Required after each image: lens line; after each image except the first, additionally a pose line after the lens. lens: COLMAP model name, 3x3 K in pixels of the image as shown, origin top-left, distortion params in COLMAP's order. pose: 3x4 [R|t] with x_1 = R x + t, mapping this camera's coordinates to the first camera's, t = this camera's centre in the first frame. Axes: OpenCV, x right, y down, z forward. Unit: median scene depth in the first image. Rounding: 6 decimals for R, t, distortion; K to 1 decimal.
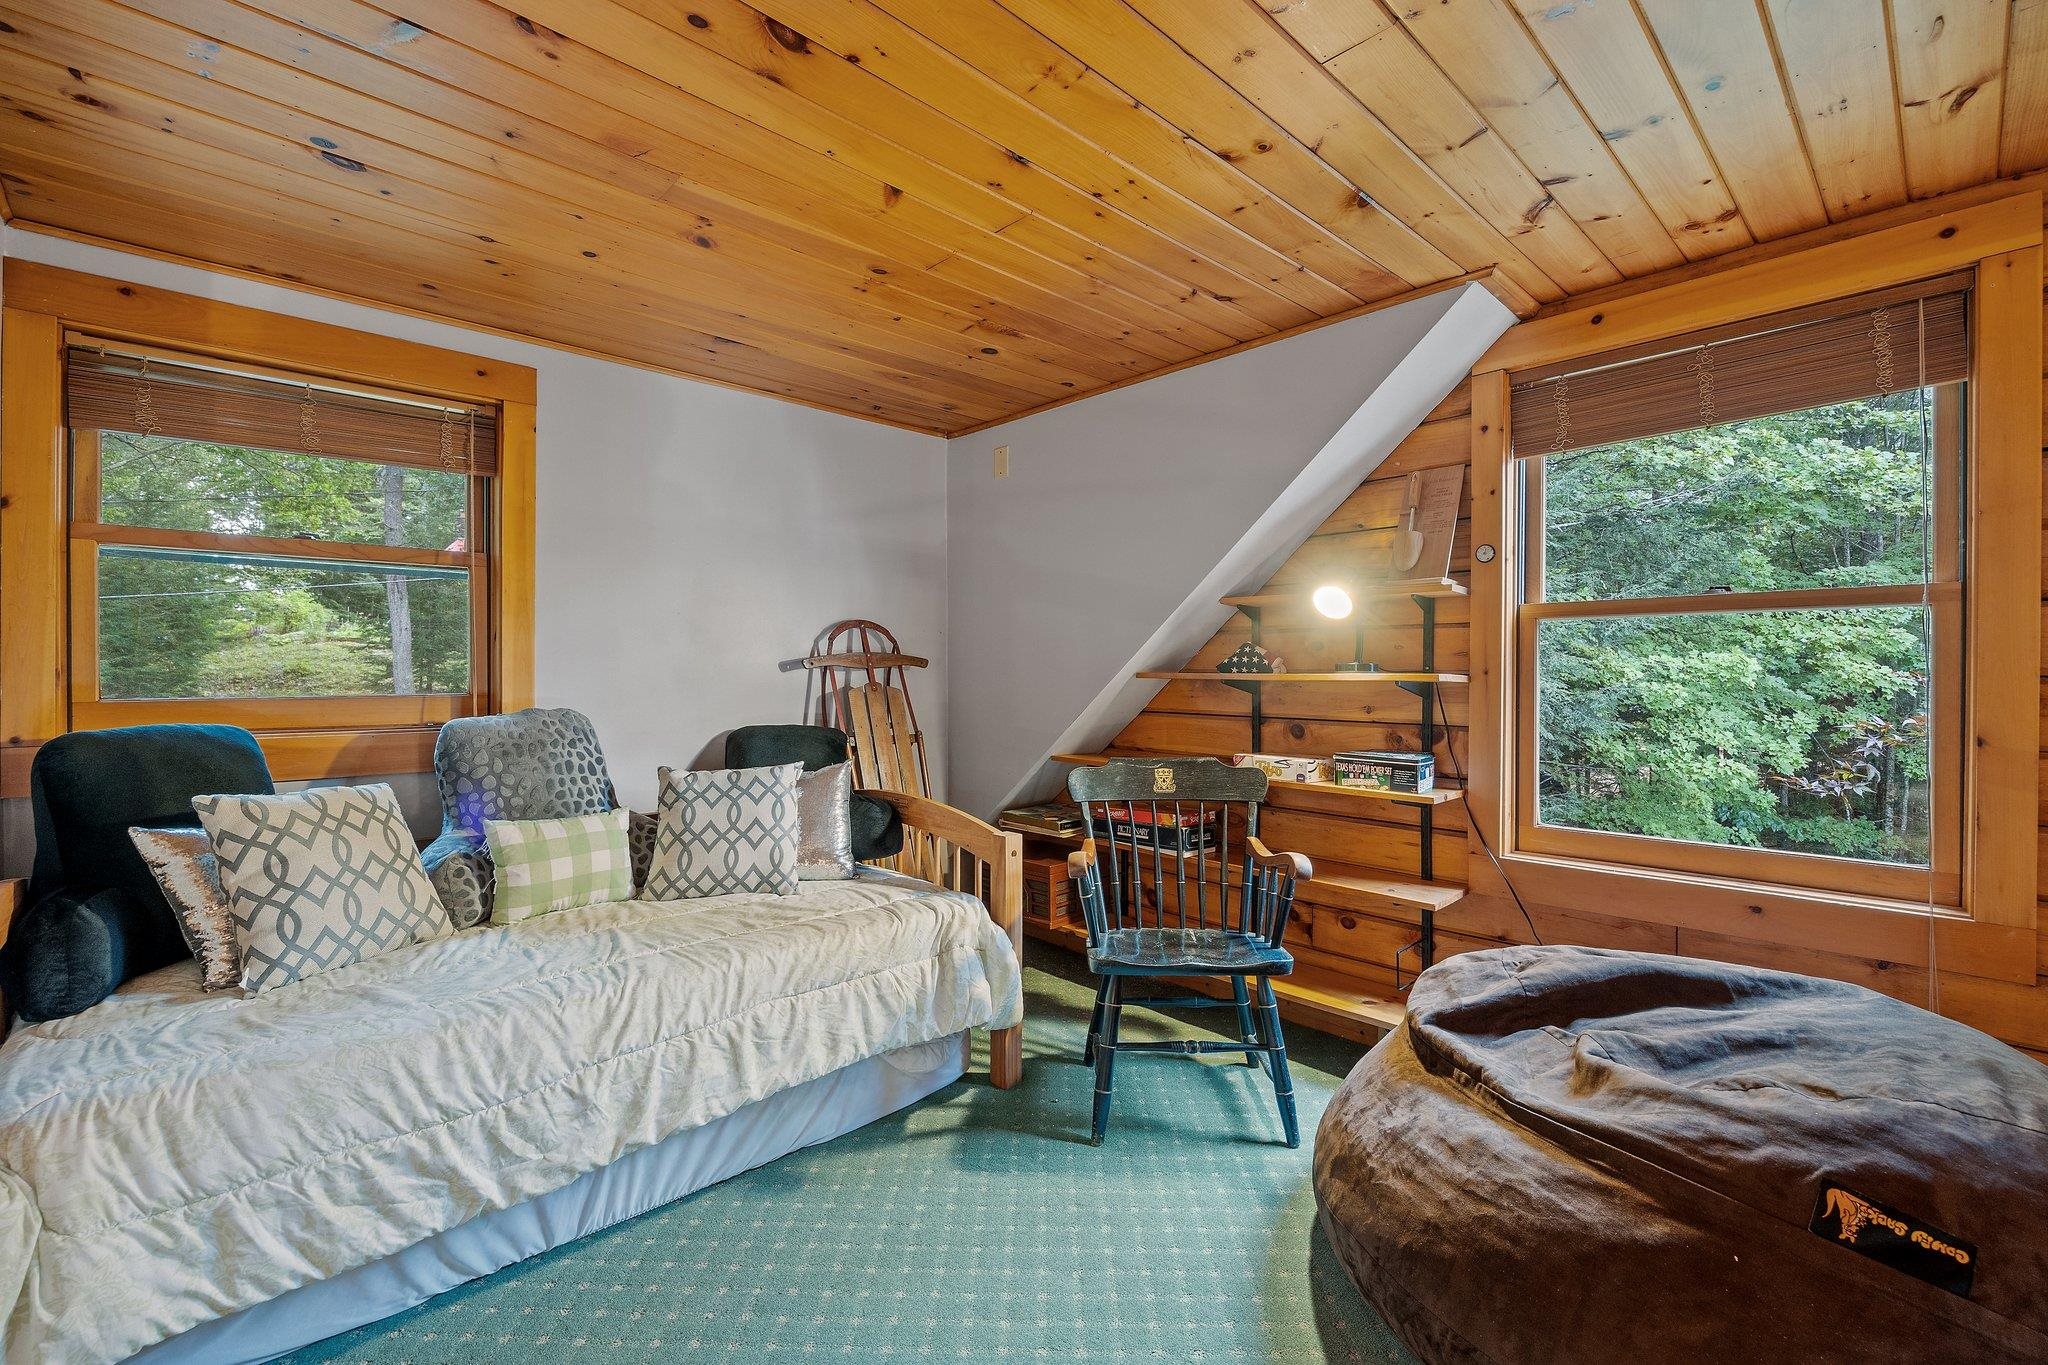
lens RADIAL K [[914.4, 0, 1032.7], [0, 914.4, 677.4], [0, 0, 1]] dist [-0.004464, 0.000005]
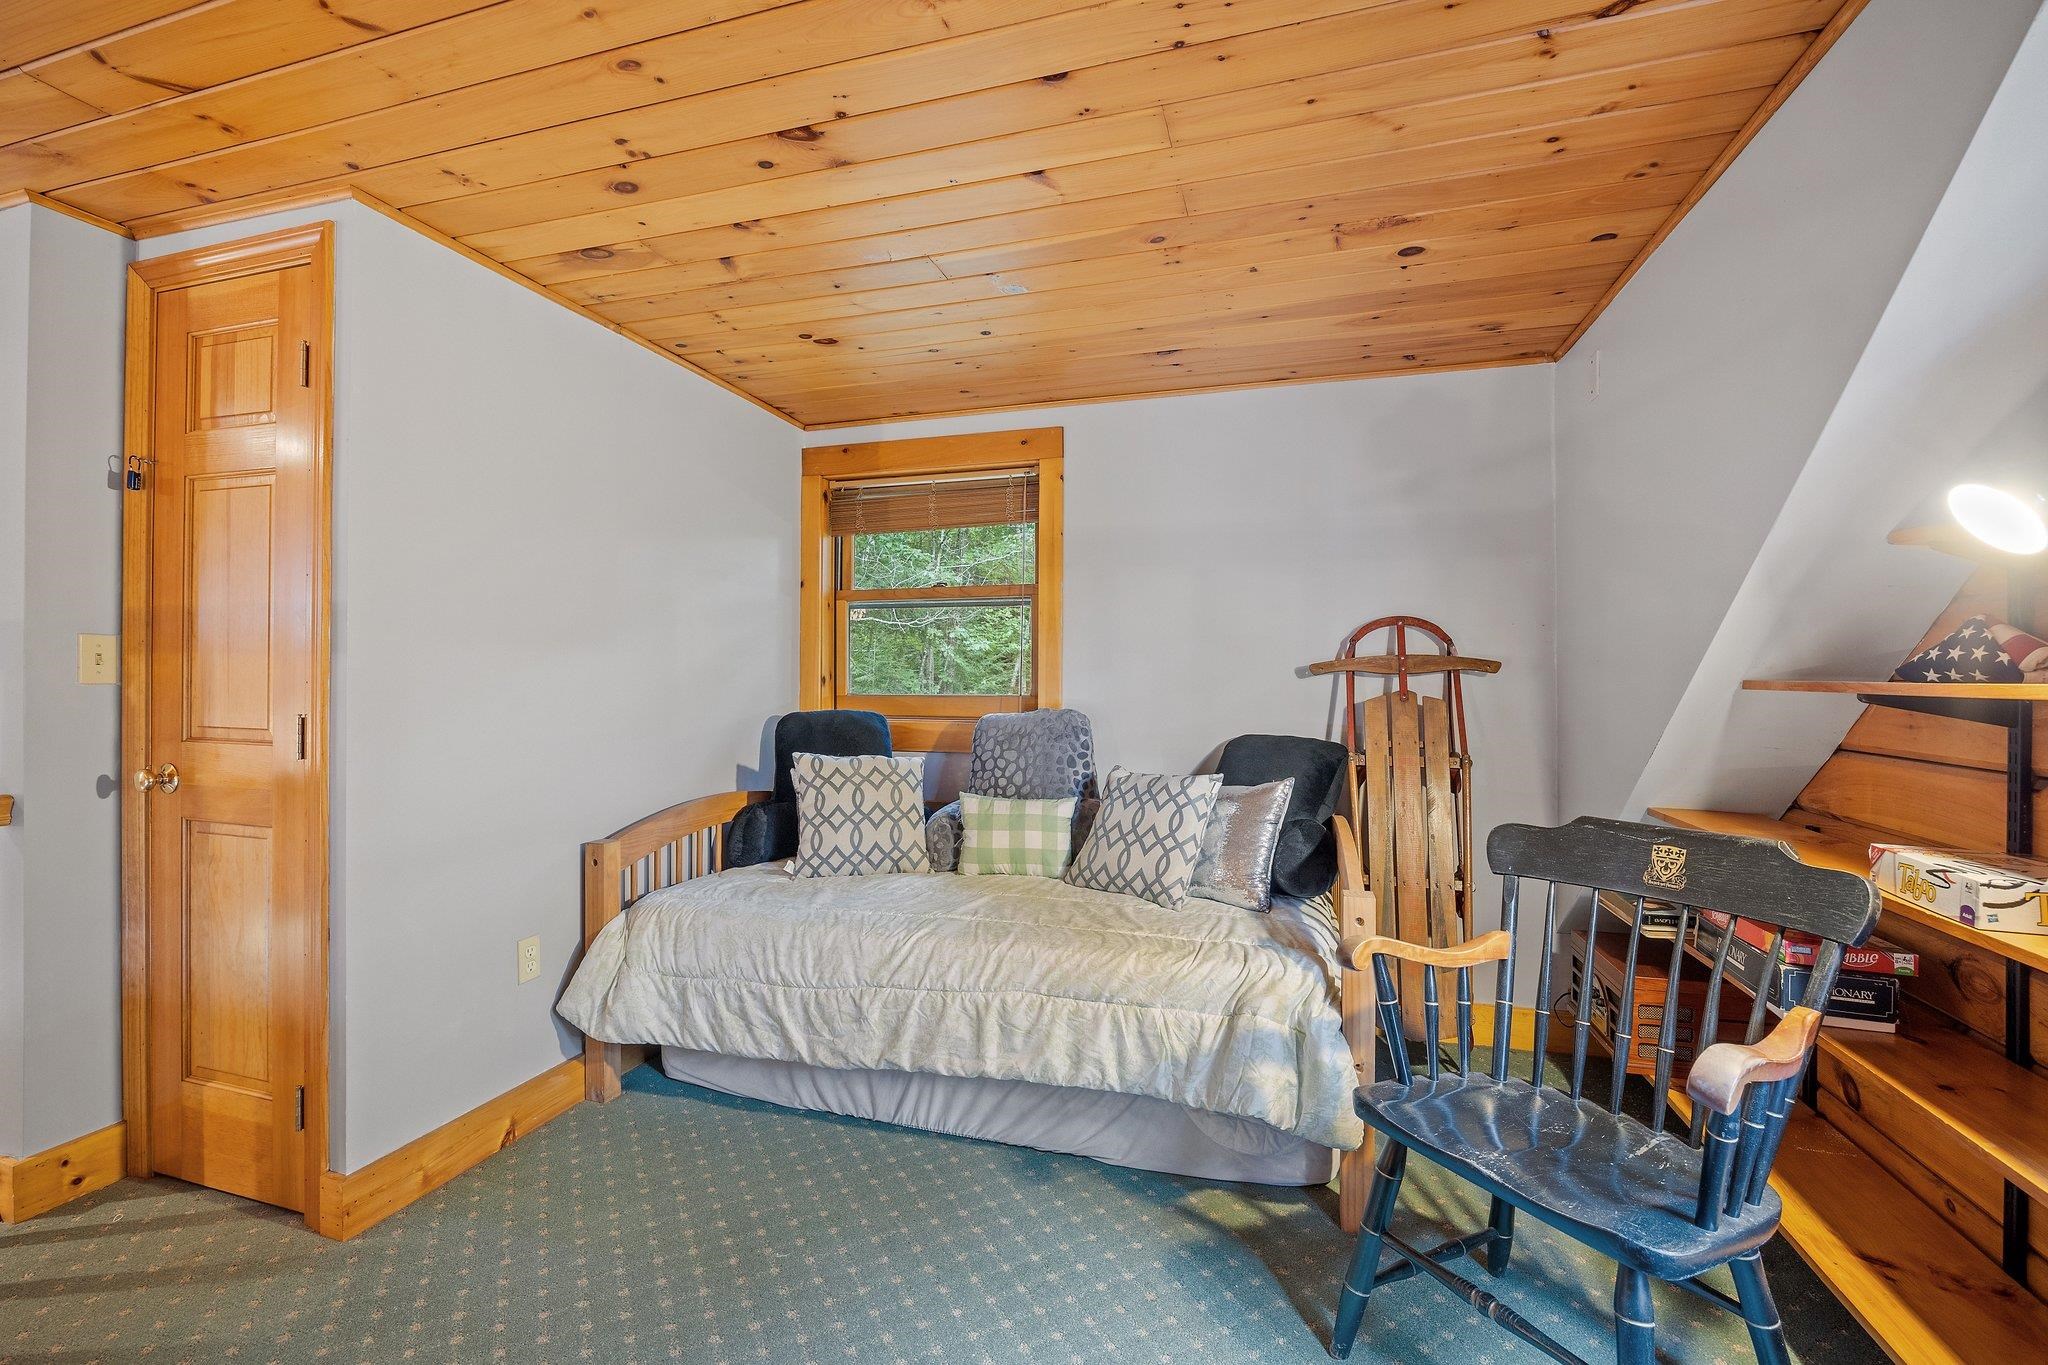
lens RADIAL K [[914.4, 0, 1024.4], [0, 914.4, 678.4], [0, 0, 1]] dist [-0.004464, 0.000005]
pose [[0.463594, -0.000009, -0.886048, 0.588247], [-0.008225, 0.999957, -0.004314, -0.000437], [0.886010, 0.009287, 0.463574, 0.468731]]
